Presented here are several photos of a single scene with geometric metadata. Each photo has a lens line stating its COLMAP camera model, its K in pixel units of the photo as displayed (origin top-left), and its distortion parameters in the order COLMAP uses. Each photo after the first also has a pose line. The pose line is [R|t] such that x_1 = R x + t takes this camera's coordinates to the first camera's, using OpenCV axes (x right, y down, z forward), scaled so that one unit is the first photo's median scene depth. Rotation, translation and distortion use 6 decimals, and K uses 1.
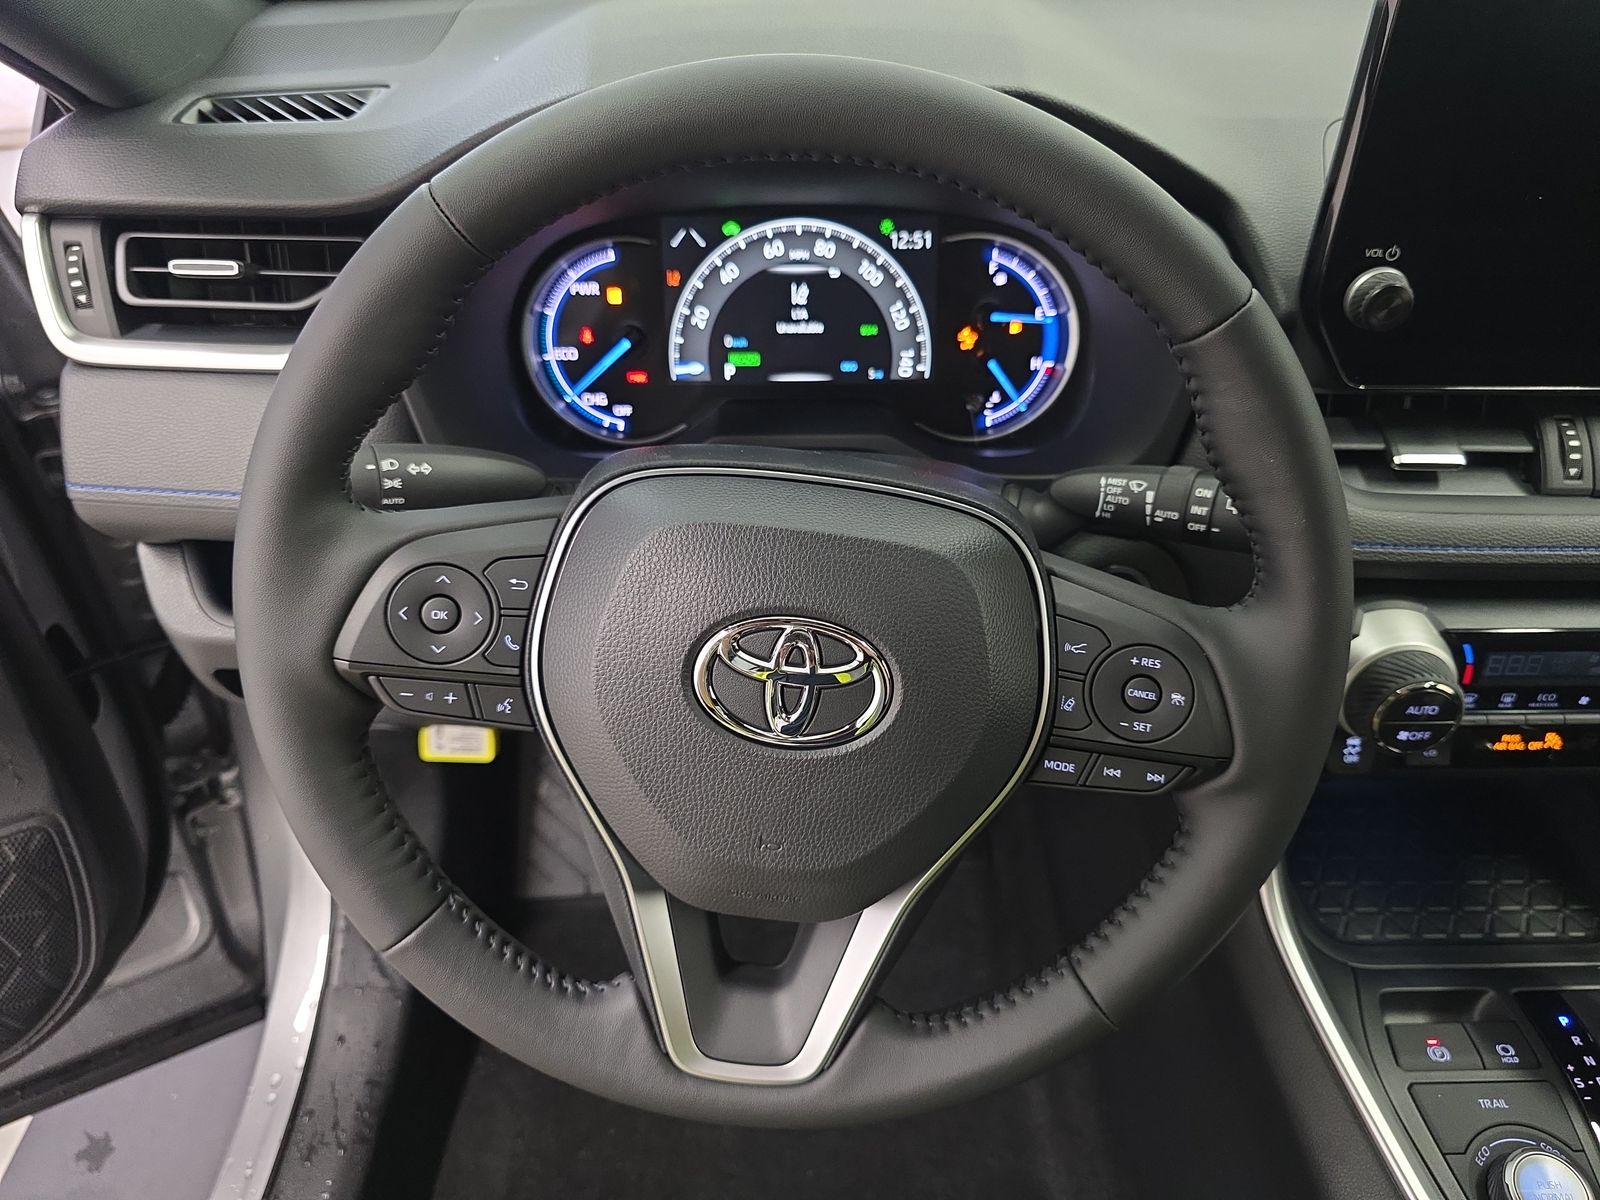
lens RADIAL K [[1114.9, 0, 807.0], [0, 1114.9, 617.4], [0, 0, 1]] dist [0.029893, -0.031582]
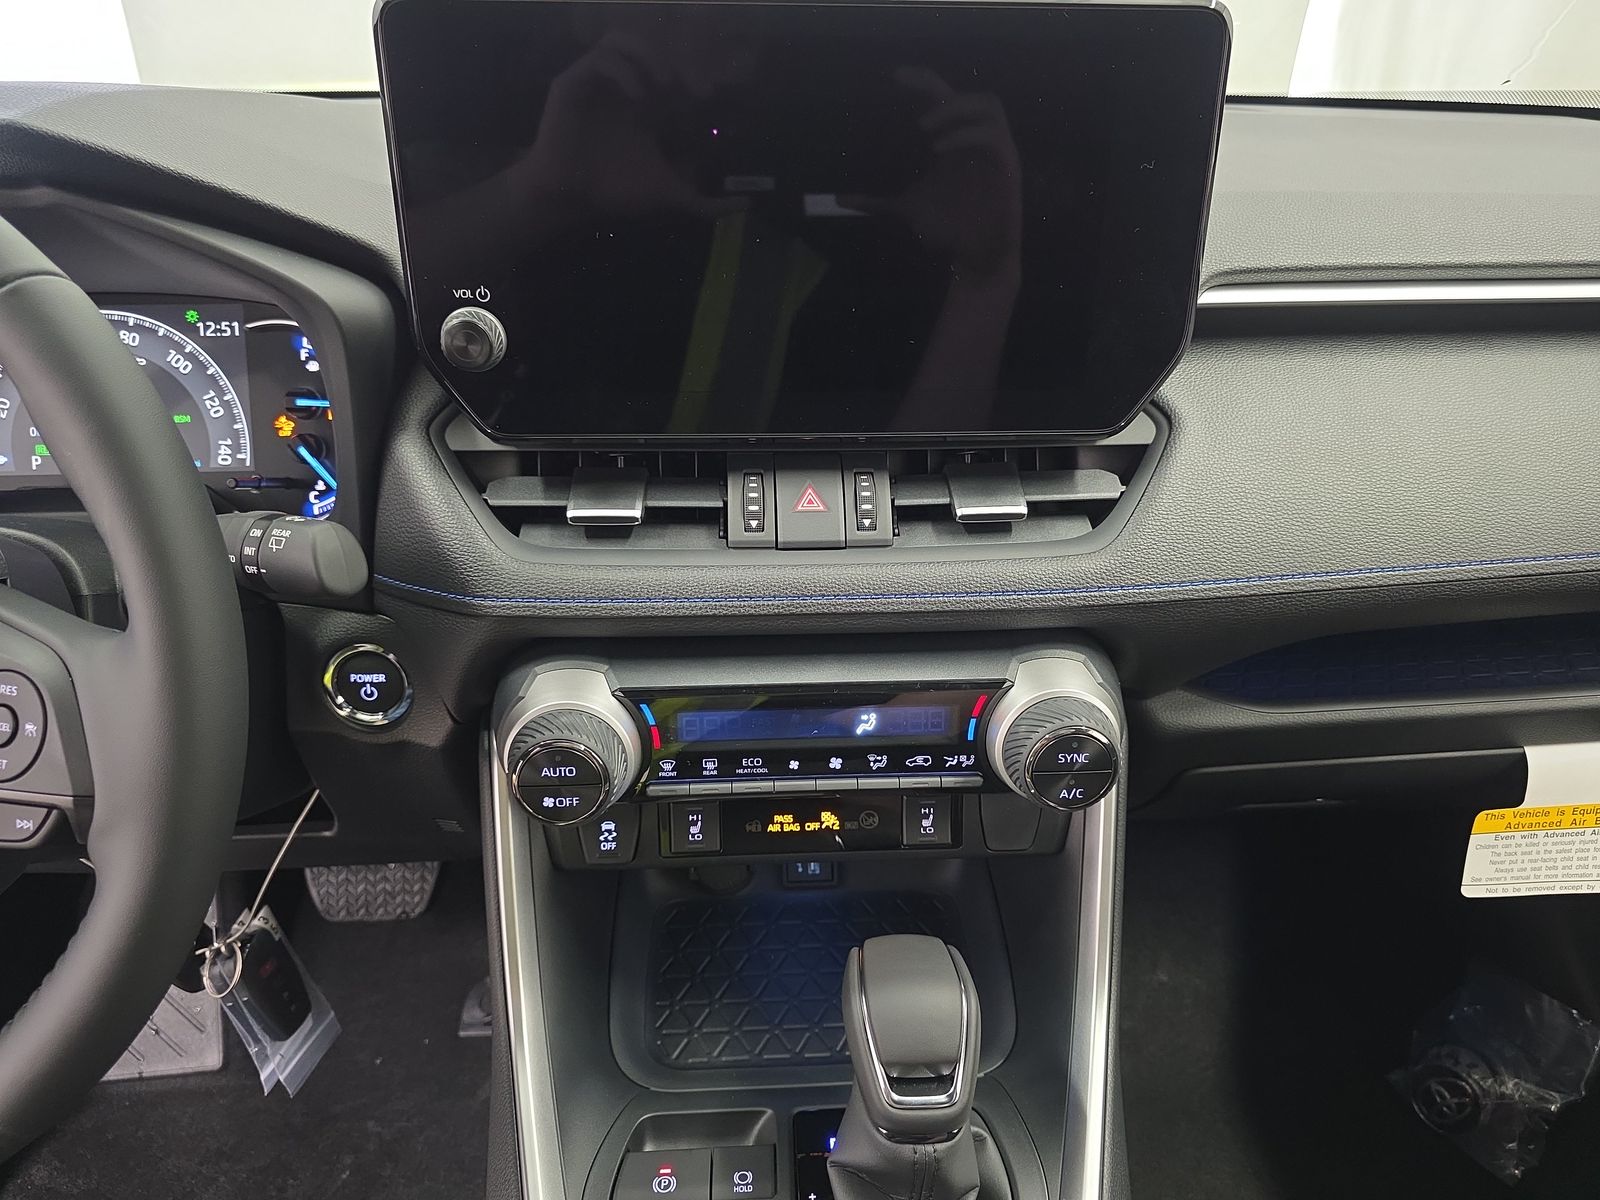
lens RADIAL K [[1114.9, 0, 800.3], [0, 1114.9, 614.4], [0, 0, 1]] dist [0.029893, -0.031582]
pose [[0.999138, -0.018854, 0.036980, 0.559201], [0.025075, 0.984121, -0.175717, 0.095232], [-0.033080, 0.176493, 0.983746, 0.056688]]
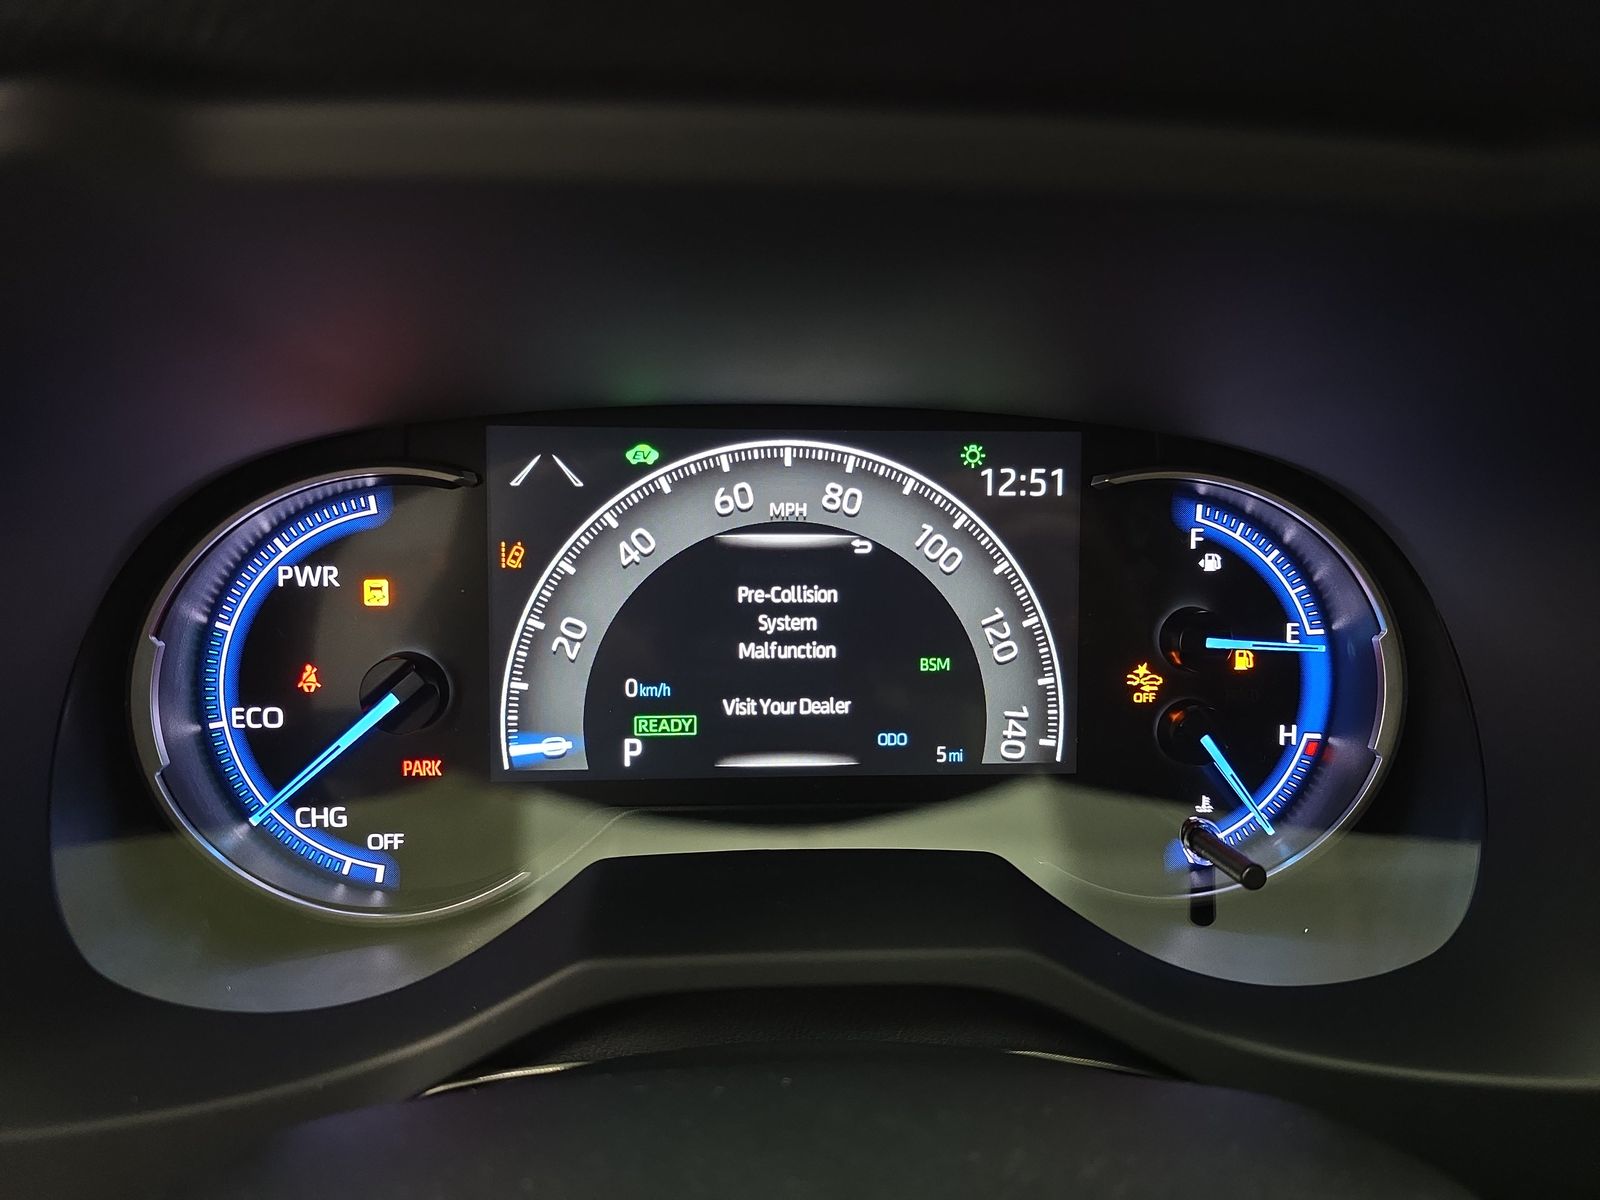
lens RADIAL K [[1114.9, 0, 801.4], [0, 1114.9, 594.4], [0, 0, 1]] dist [0.029893, -0.031582]
pose [[0.997522, 0.005336, 0.070149, -0.033568], [0.010865, 0.973472, -0.228546, -0.182559], [-0.069507, 0.228742, 0.971003, 0.554191]]
